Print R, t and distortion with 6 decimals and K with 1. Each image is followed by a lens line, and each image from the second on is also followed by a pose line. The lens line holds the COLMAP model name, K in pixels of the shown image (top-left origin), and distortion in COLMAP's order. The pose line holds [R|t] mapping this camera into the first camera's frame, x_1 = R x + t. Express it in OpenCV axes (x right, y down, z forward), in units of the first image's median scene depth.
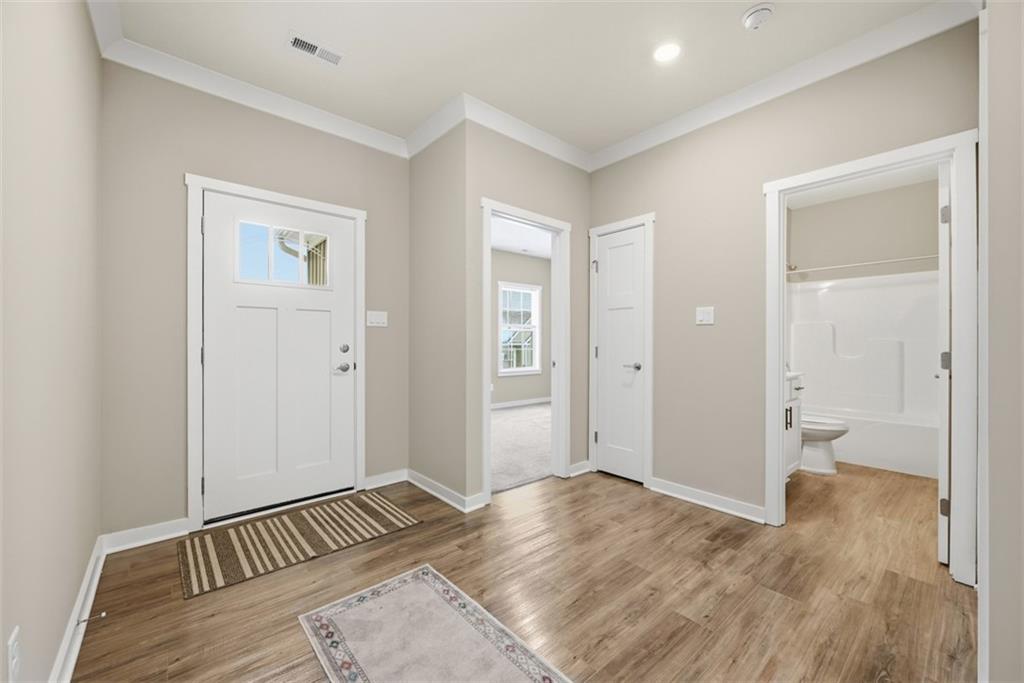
lens RADIAL K [[408.9, 0, 511.9], [0, 408.9, 341.3], [0, 0, 1]] dist [0.003065, 0.000106]
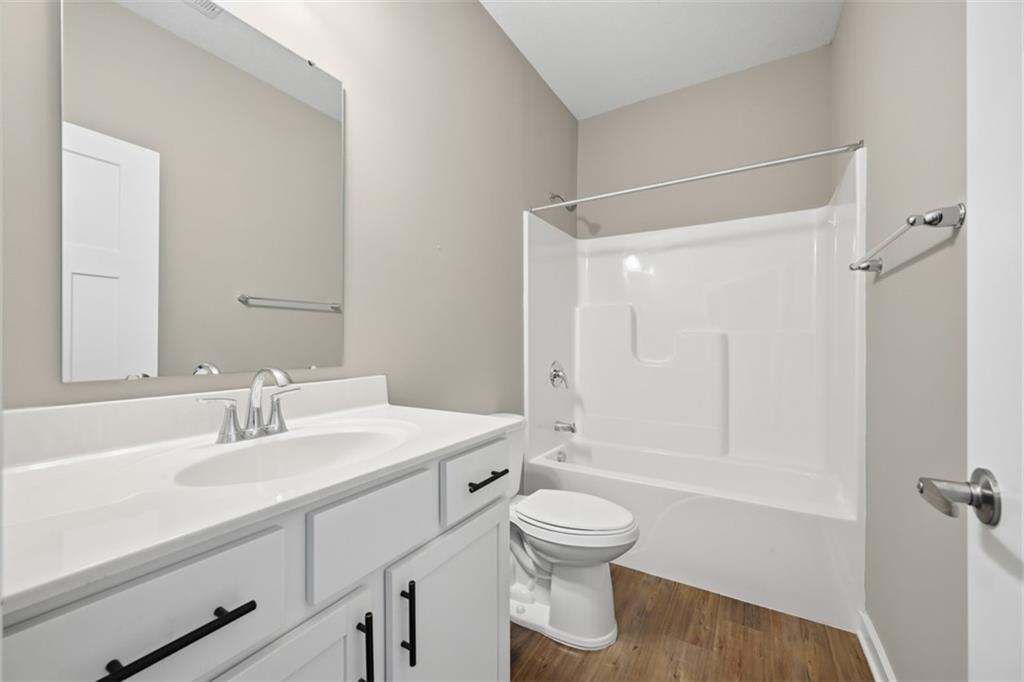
lens RADIAL K [[408.9, 0, 519.5], [0, 408.9, 344.0], [0, 0, 1]] dist [0.003065, 0.000106]
pose [[0.943764, -0.005384, 0.330575, 0.407592], [0.003643, 0.999976, 0.005885, 0.008081], [-0.330599, -0.004350, 0.943761, 0.464021]]
